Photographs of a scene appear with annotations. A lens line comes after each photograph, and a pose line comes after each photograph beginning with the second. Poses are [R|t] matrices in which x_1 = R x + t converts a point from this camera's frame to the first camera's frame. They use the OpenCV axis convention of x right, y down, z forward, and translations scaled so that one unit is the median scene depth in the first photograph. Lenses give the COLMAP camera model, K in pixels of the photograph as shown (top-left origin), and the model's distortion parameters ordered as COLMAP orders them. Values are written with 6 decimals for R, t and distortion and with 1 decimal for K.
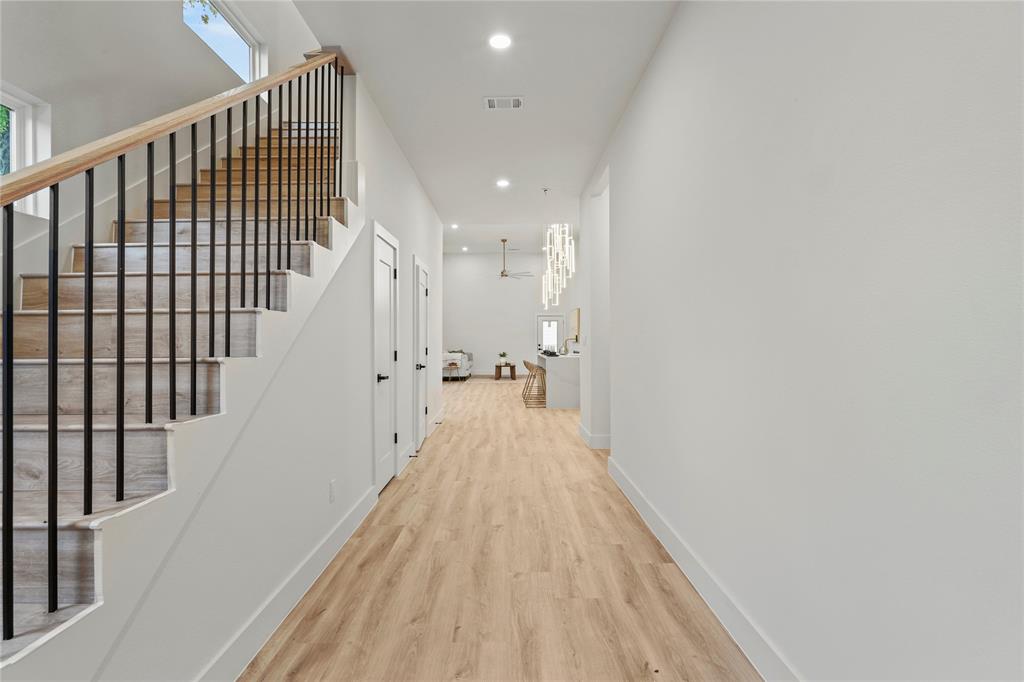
lens RADIAL K [[469.2, 0, 512.0], [0, 469.2, 341.0], [0, 0, 1]] dist [-0.008634, -0.000237]
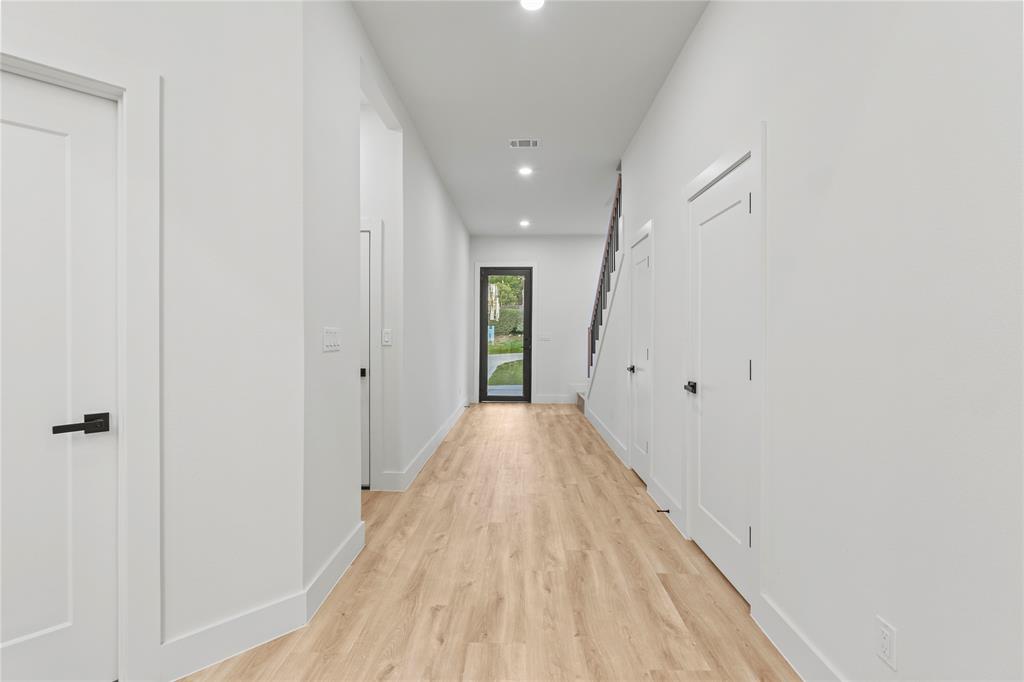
lens RADIAL K [[473.8, 0, 504.8], [0, 473.8, 338.3], [0, 0, 1]] dist [0.002771, 0.000101]
pose [[-0.998991, 0.001349, 0.044888, -0.005568], [0.001792, 0.999950, 0.009839, -0.002364], [-0.044872, 0.009910, -0.998944, 0.587744]]
